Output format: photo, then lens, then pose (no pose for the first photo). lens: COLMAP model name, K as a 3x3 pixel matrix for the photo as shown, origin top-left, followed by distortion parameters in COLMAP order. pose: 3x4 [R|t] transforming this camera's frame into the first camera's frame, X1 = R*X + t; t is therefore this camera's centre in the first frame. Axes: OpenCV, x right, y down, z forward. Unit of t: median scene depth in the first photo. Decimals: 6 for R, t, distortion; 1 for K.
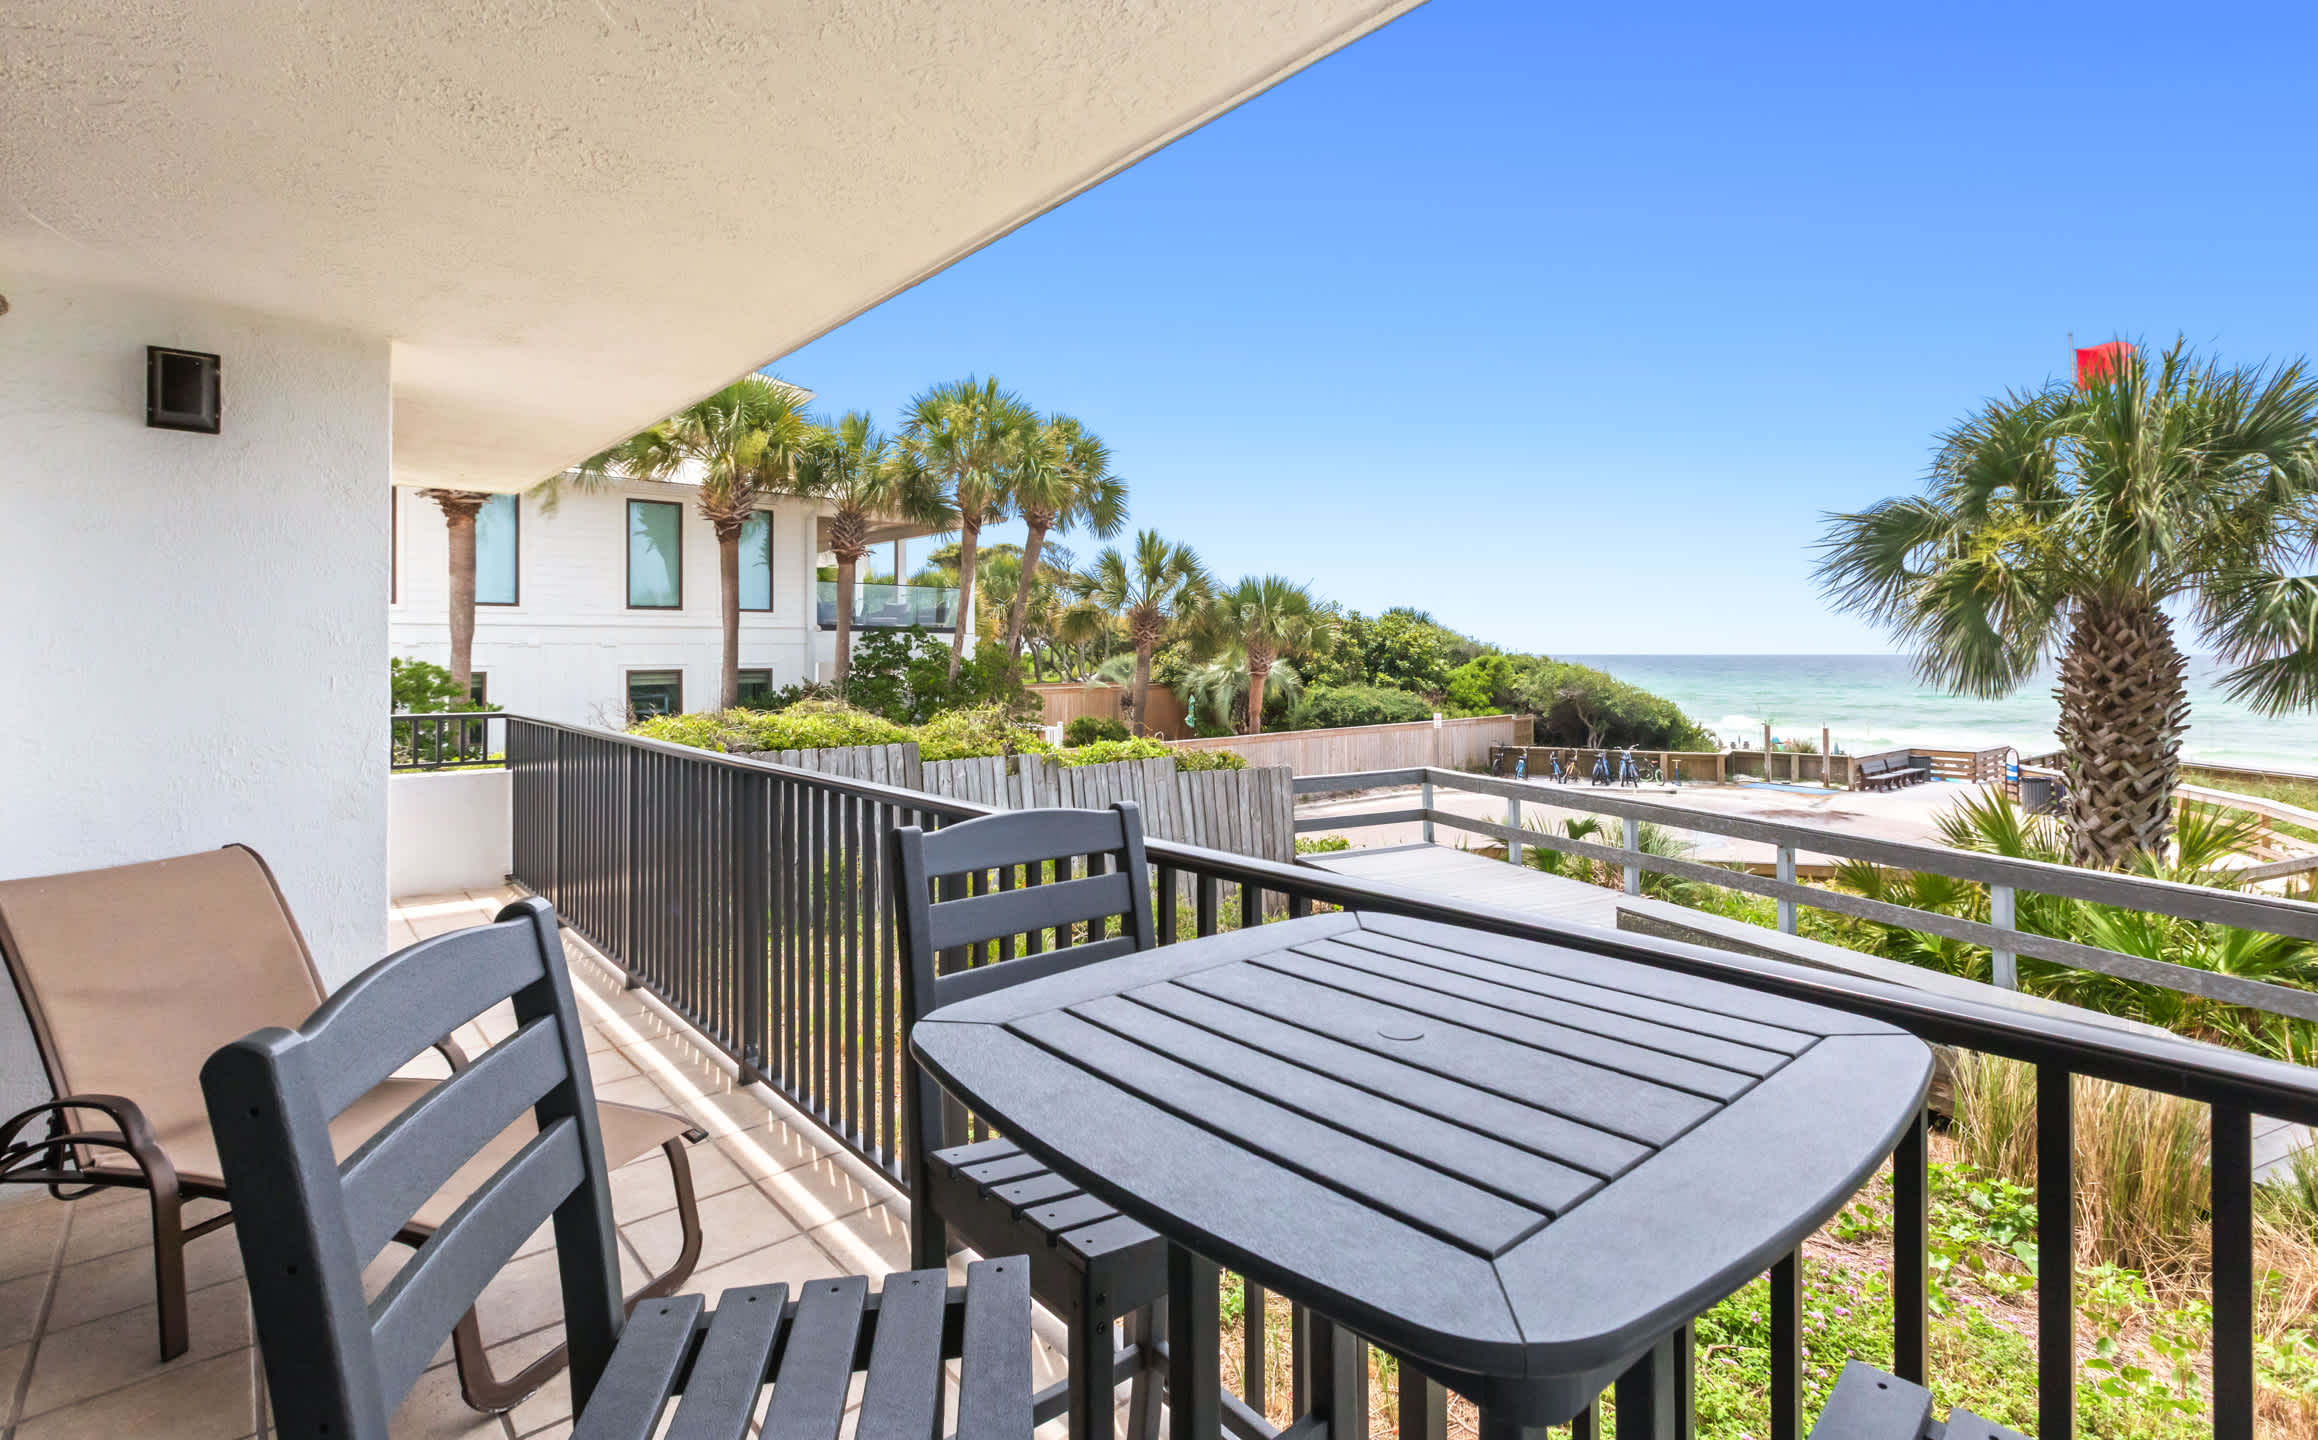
lens RADIAL K [[1070.4, 0, 1145.7], [0, 1070.4, 661.7], [0, 0, 1]] dist [-0.002403, 0.005678]
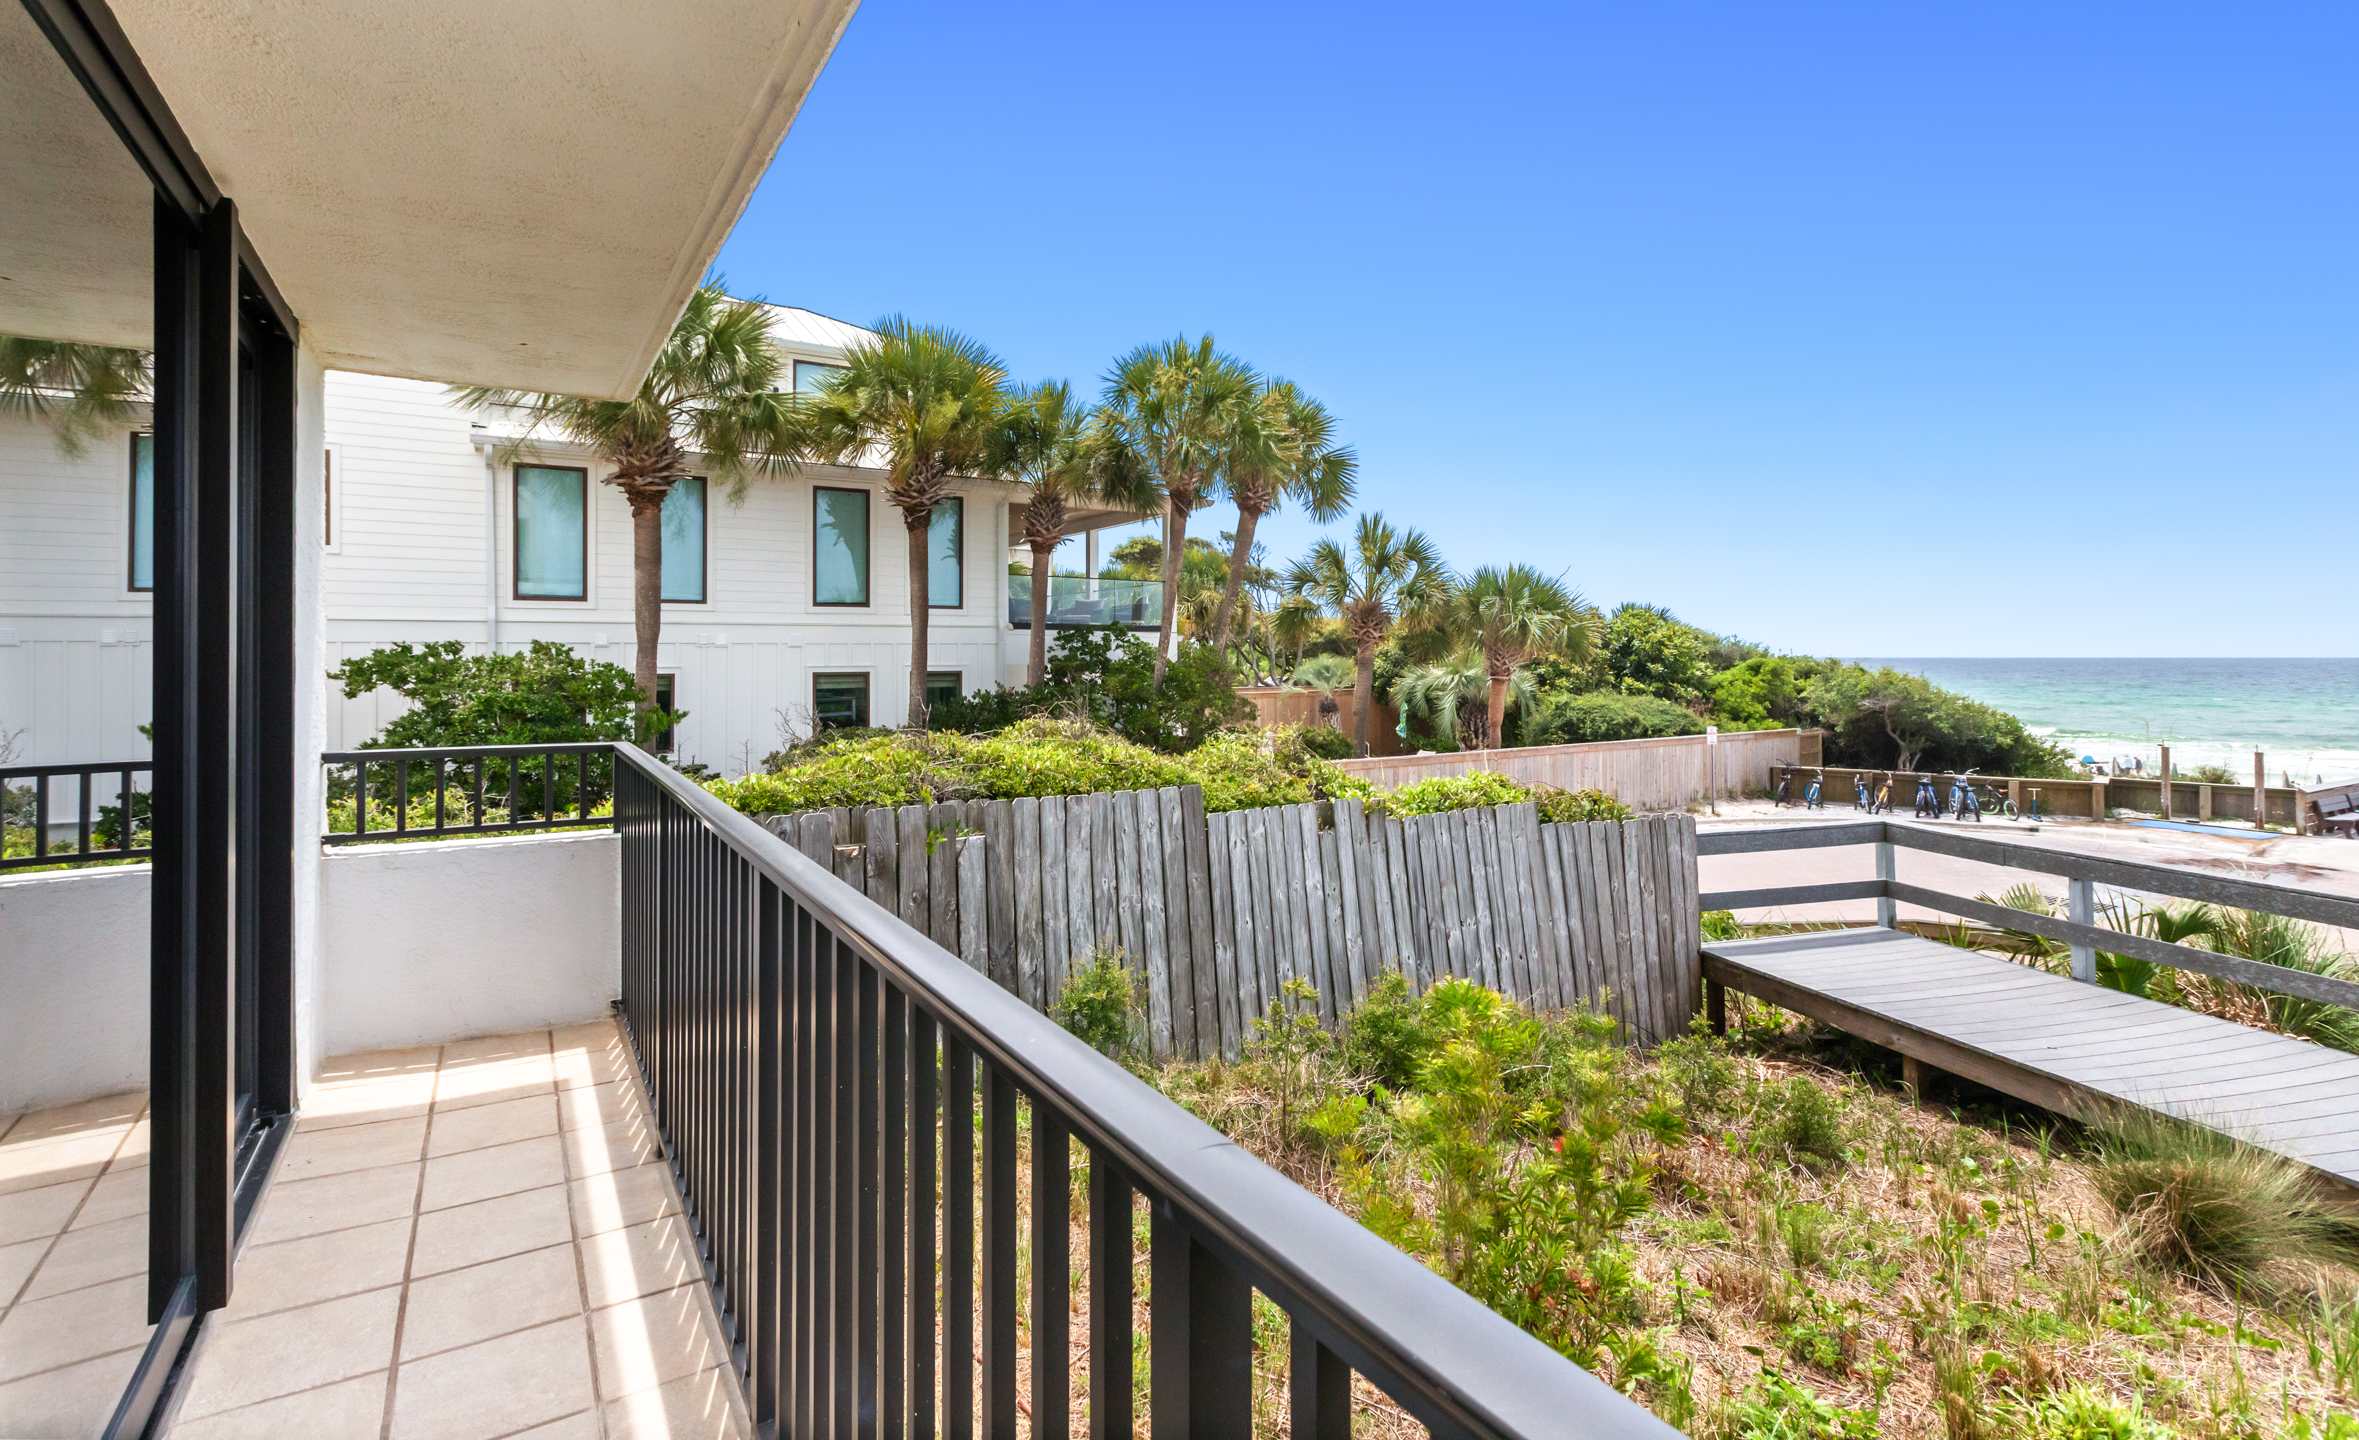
lens RADIAL K [[1080.1, 0, 1094.6], [0, 1080.1, 649.3], [0, 0, 1]] dist [-0.010630, 0.000004]
pose [[0.979882, -0.000439, -0.199576, -0.047851], [-0.002272, 0.999908, -0.013358, -0.000091], [0.199564, 0.013542, 0.979791, 0.107780]]
